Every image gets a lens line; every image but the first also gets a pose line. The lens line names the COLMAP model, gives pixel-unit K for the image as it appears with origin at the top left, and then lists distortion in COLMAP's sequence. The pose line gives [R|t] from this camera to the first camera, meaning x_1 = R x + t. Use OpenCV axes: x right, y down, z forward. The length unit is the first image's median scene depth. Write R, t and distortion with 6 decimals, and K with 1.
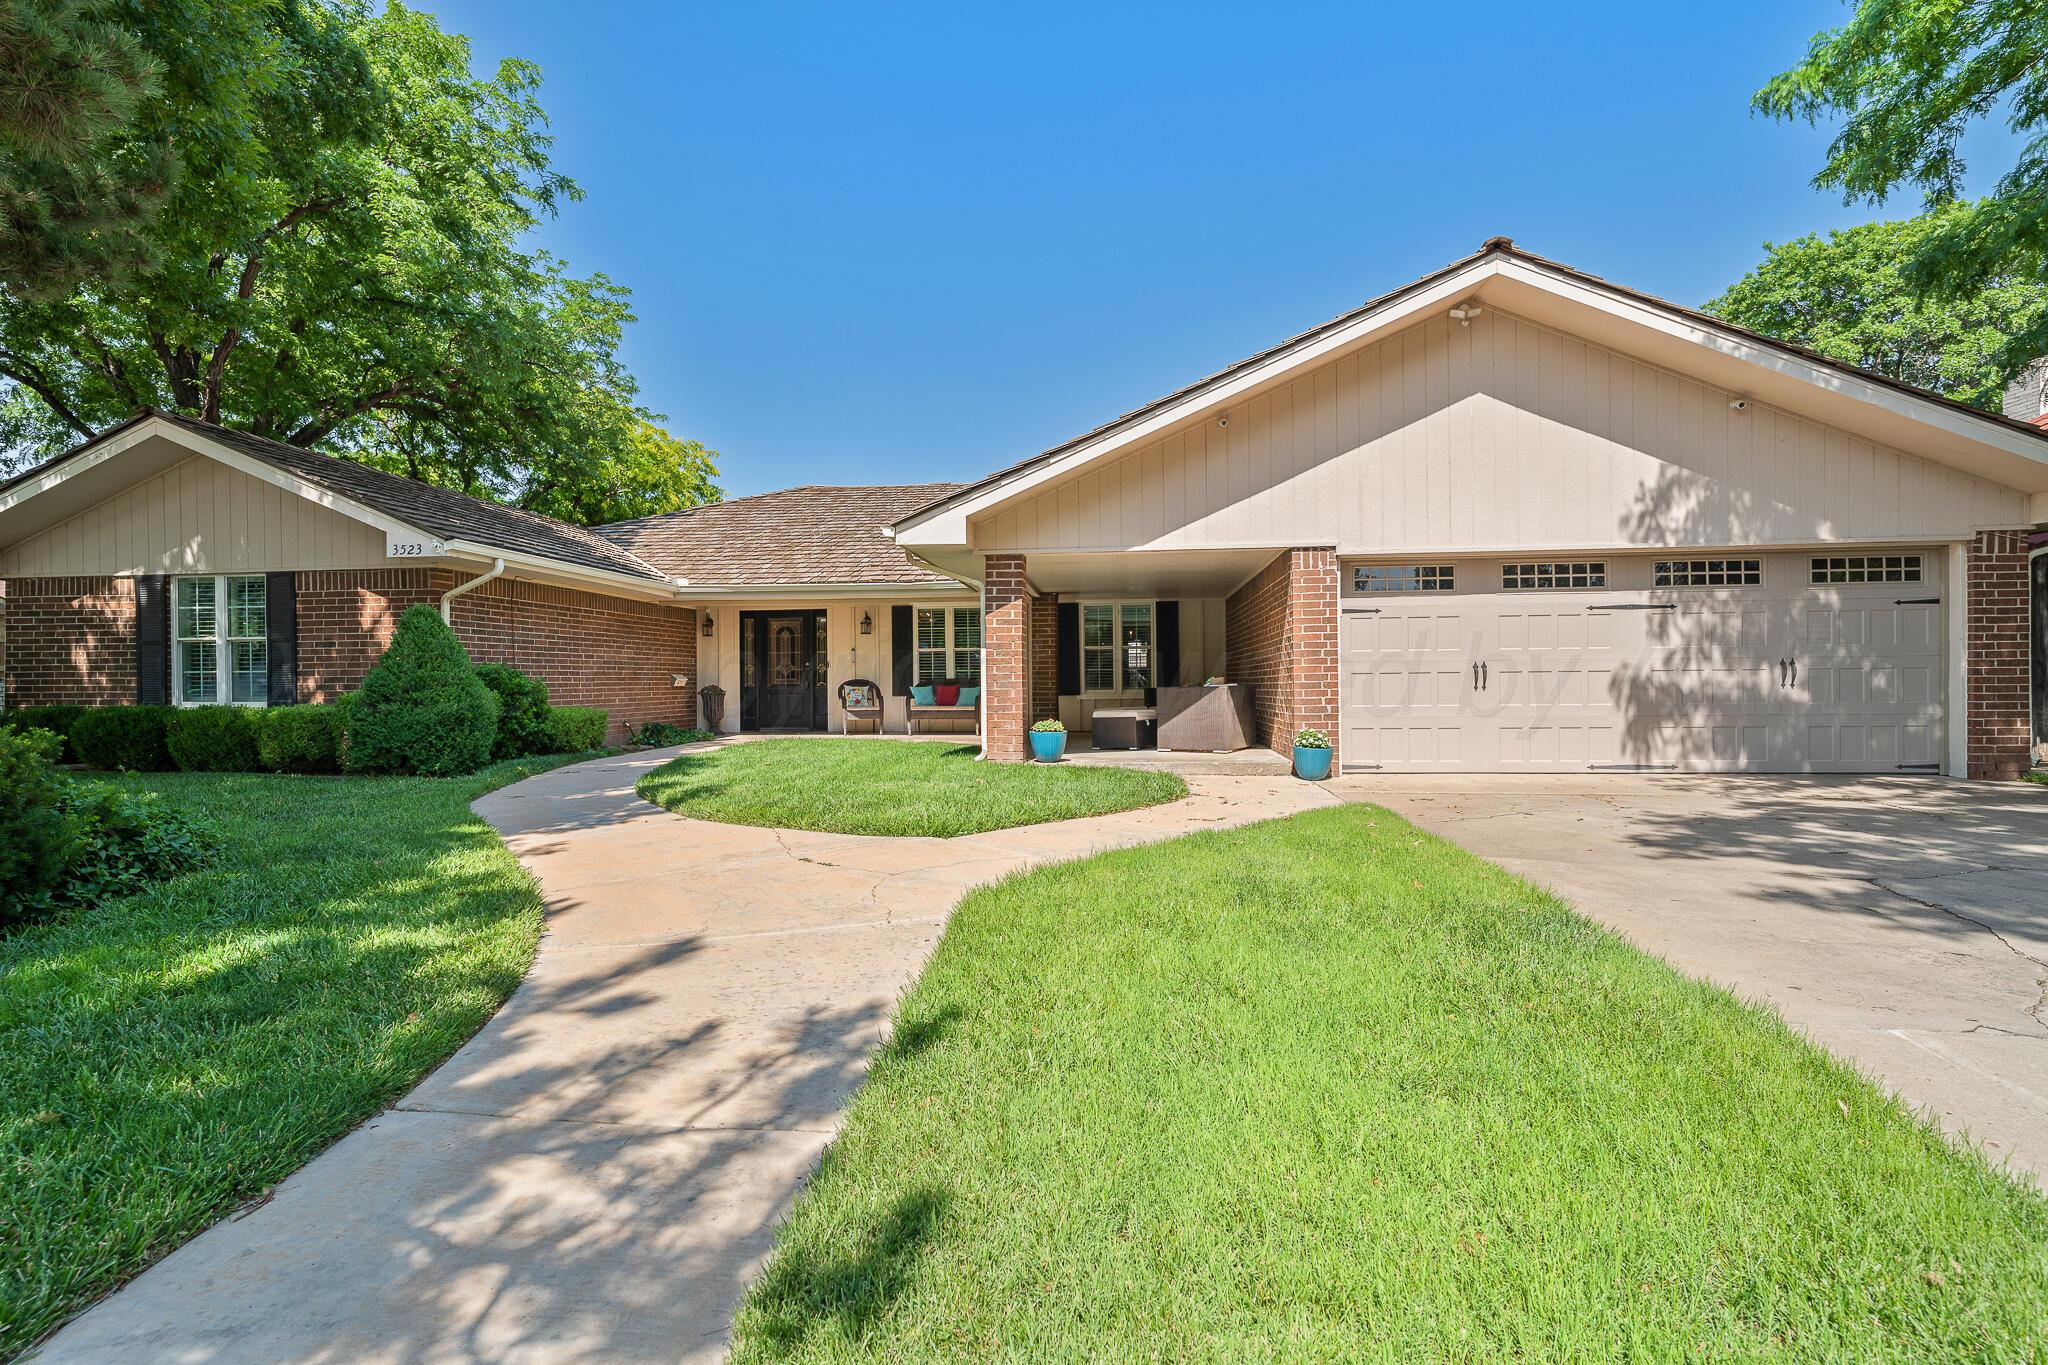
lens RADIAL K [[964.4, 0, 1036.1], [0, 964.4, 659.2], [0, 0, 1]] dist [-0.001015, -0.000312]
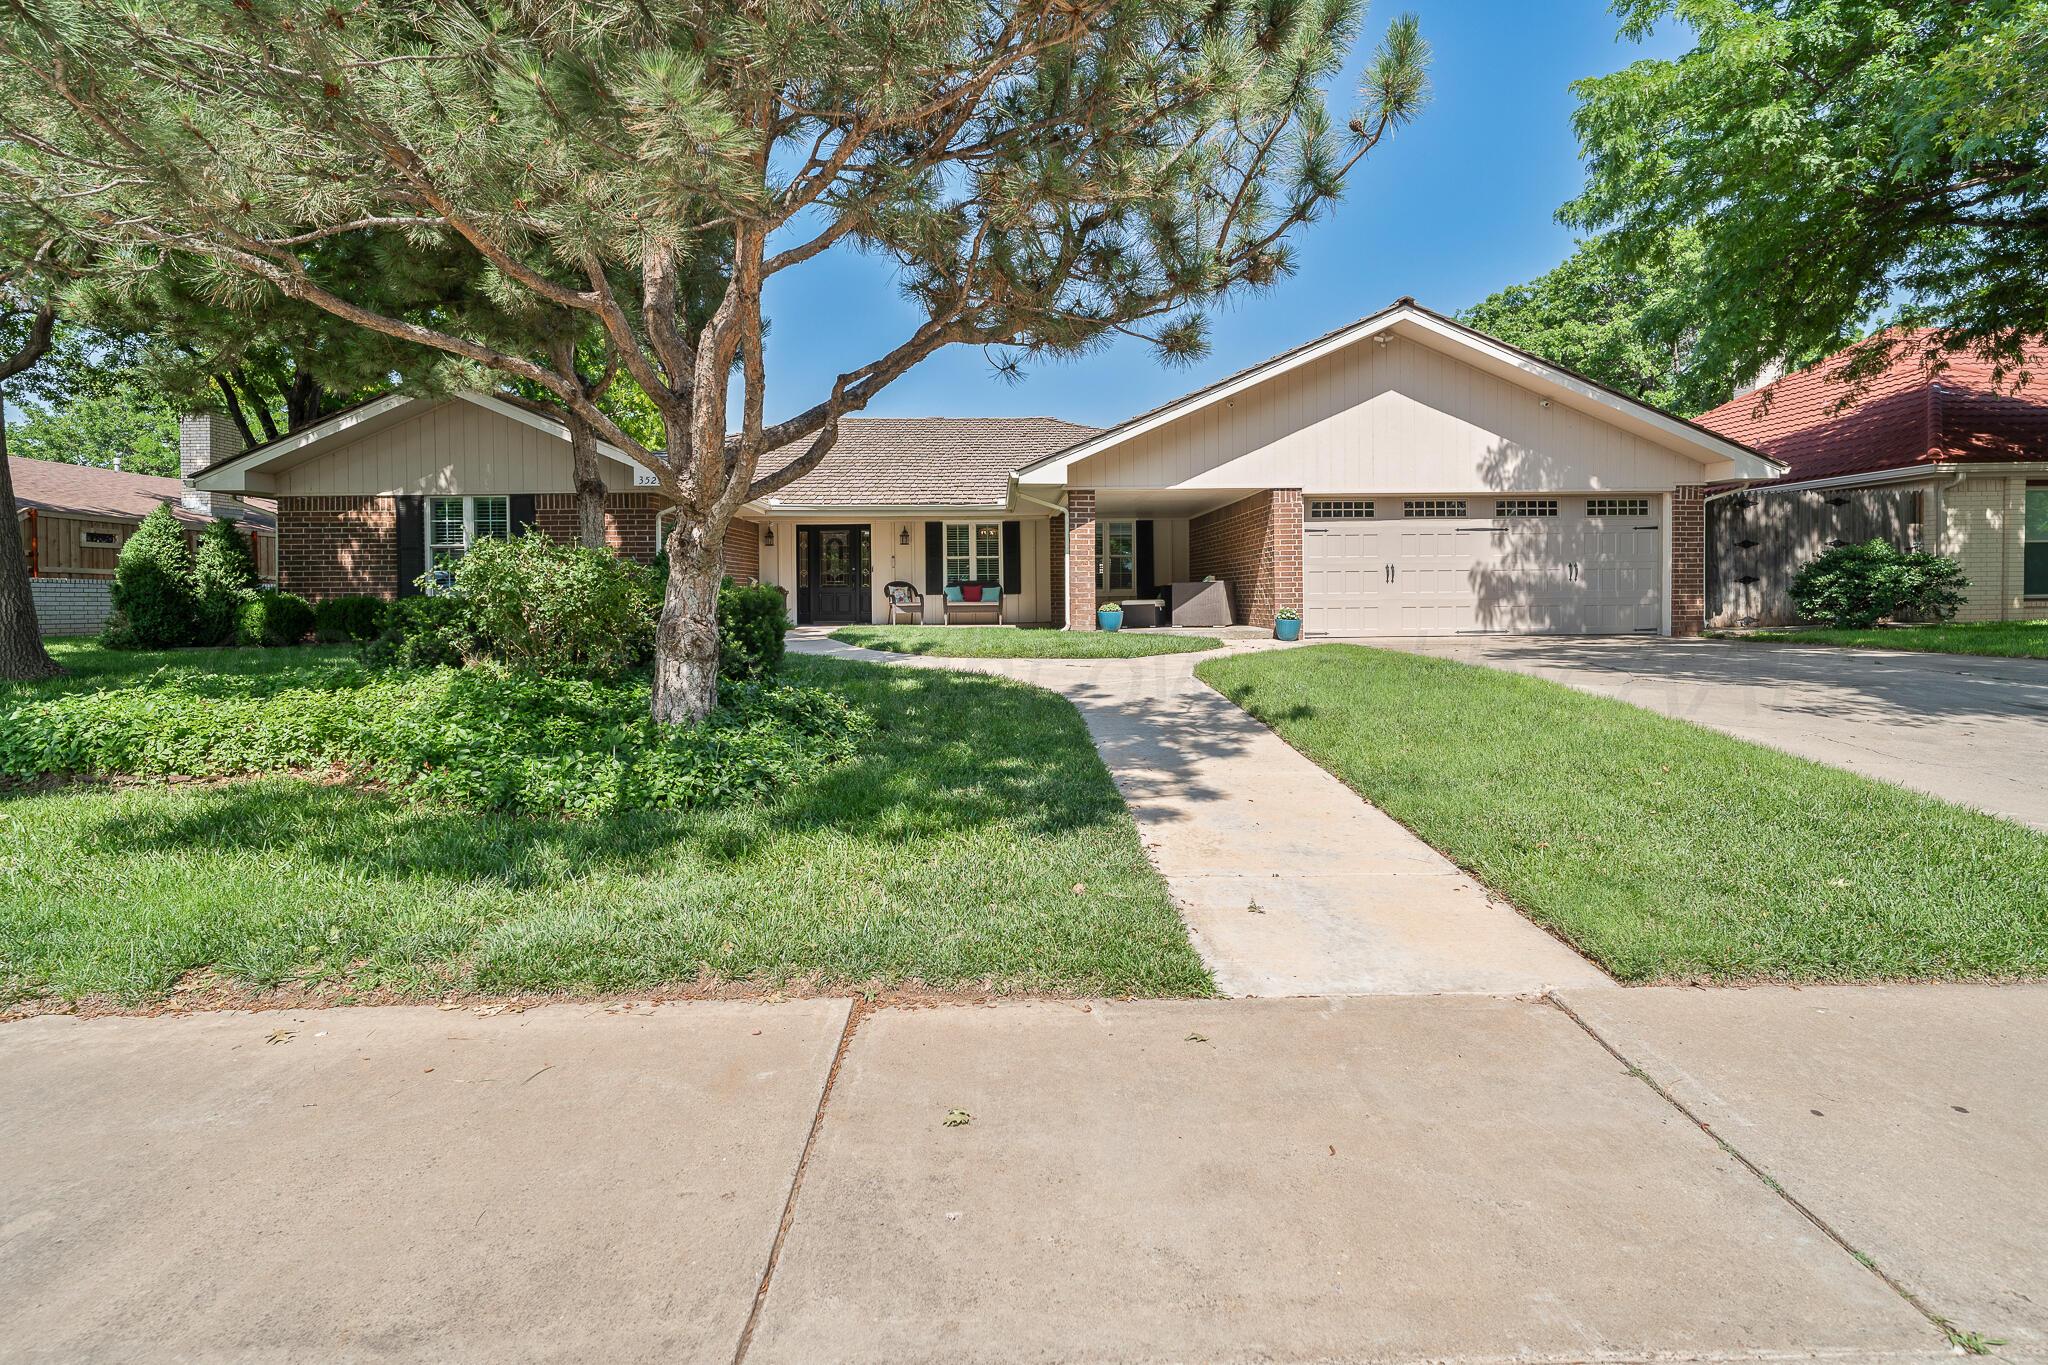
lens RADIAL K [[999.4, 0, 1028.2], [0, 999.4, 581.5], [0, 0, 1]] dist [-0.000935, -0.000004]
pose [[0.990744, 0.000761, 0.135745, -0.317314], [-0.001824, 0.999969, 0.007707, 0.018266], [-0.135735, -0.007883, 0.990714, -0.484424]]
